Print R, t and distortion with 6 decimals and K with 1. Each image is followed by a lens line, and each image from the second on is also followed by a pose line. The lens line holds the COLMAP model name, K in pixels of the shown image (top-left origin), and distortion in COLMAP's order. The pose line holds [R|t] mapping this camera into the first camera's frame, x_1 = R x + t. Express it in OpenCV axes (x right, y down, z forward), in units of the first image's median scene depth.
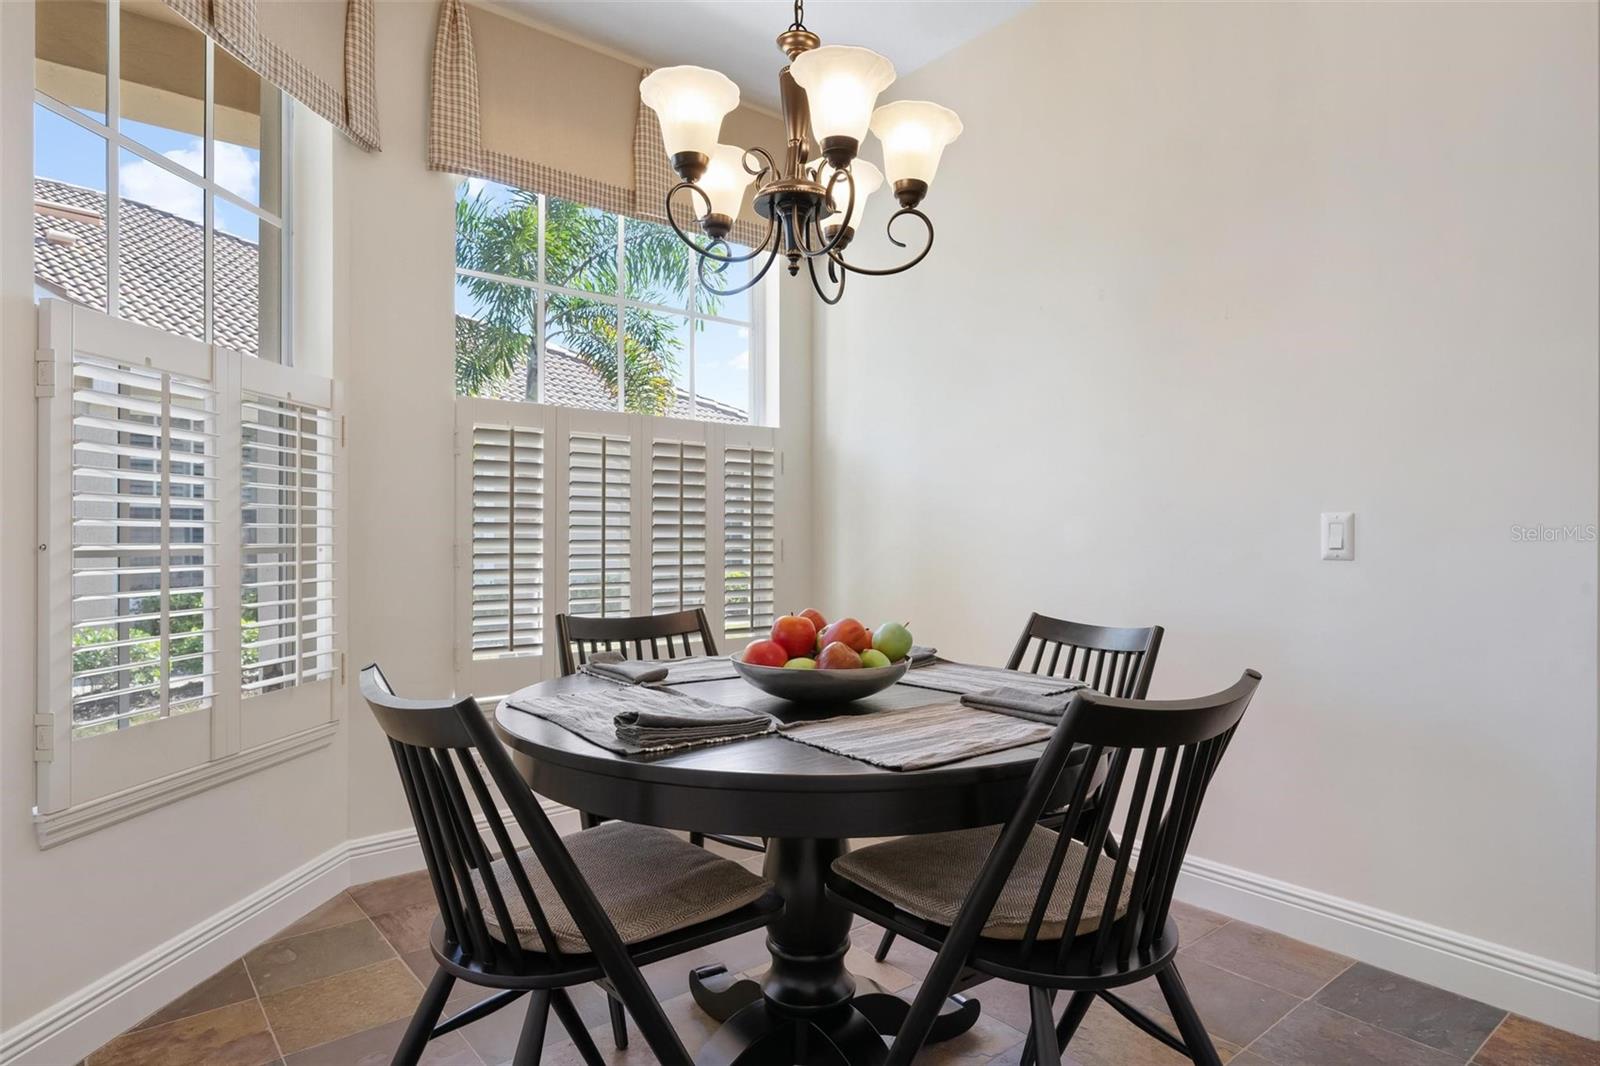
lens RADIAL K [[882.1, 0, 800.0], [0, 882.1, 533.0], [0, 0, 1]] dist [-0.000329, 0.000151]
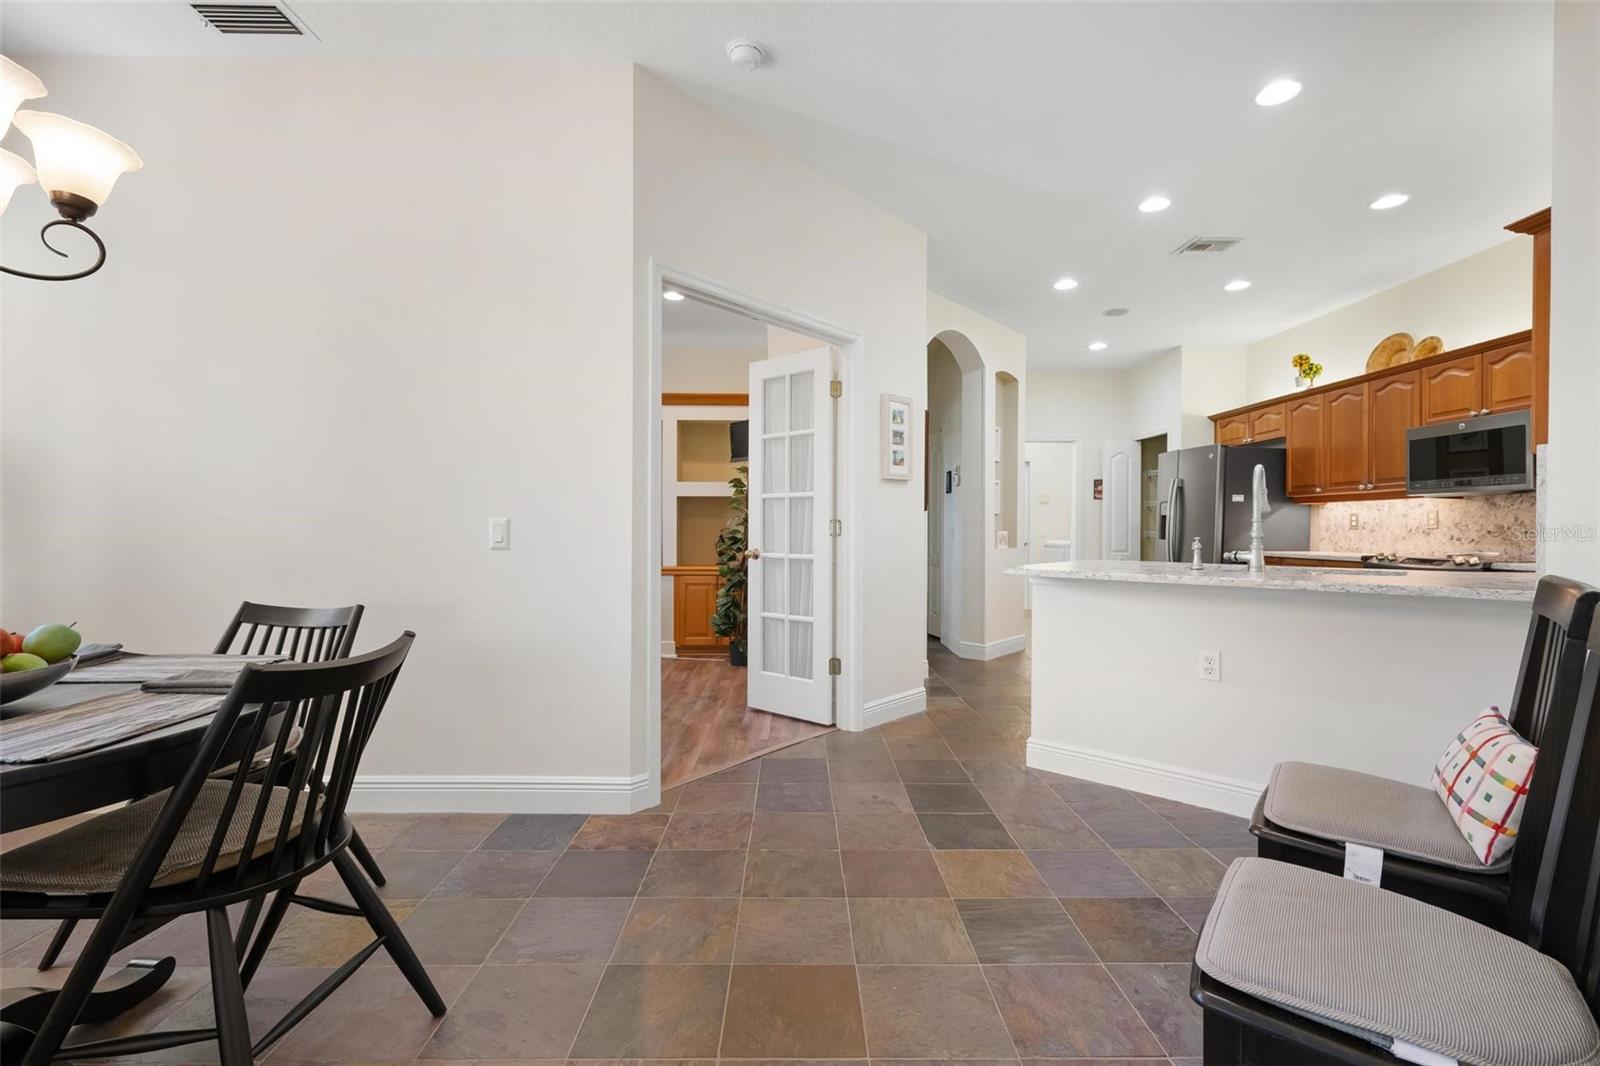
lens RADIAL K [[691.1, 0, 800.0], [0, 691.1, 533.0], [0, 0, 1]] dist [-0.000679, -0.000703]
pose [[0.625542, -0.004107, 0.780180, 0.024434], [-0.005608, 0.999937, 0.009760, -0.015251], [-0.780171, -0.010481, 0.625479, -0.163284]]
